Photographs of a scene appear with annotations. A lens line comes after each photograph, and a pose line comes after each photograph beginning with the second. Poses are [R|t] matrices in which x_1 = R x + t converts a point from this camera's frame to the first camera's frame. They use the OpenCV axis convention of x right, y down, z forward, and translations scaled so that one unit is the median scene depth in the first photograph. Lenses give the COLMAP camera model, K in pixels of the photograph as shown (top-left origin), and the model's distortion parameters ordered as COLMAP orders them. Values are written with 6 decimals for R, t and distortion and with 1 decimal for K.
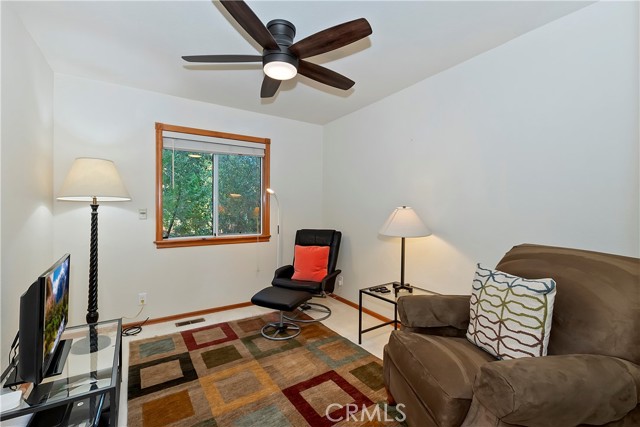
lens RADIAL K [[282.1, 0, 316.8], [0, 282.1, 207.1], [0, 0, 1]] dist [0.001095, -0.000213]
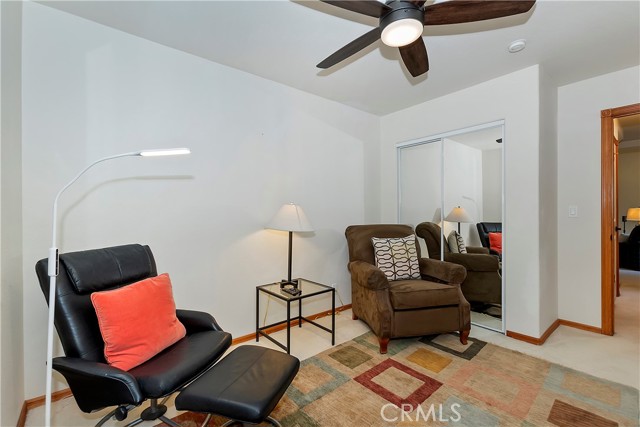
lens RADIAL K [[282.1, 0, 316.8], [0, 282.1, 207.1], [0, 0, 1]] dist [0.001095, -0.000213]
pose [[-0.110419, 0.013067, 0.993799, -0.712341], [0.000447, 0.999914, -0.013098, 0.028234], [-0.993885, -0.001002, -0.110416, 1.027435]]
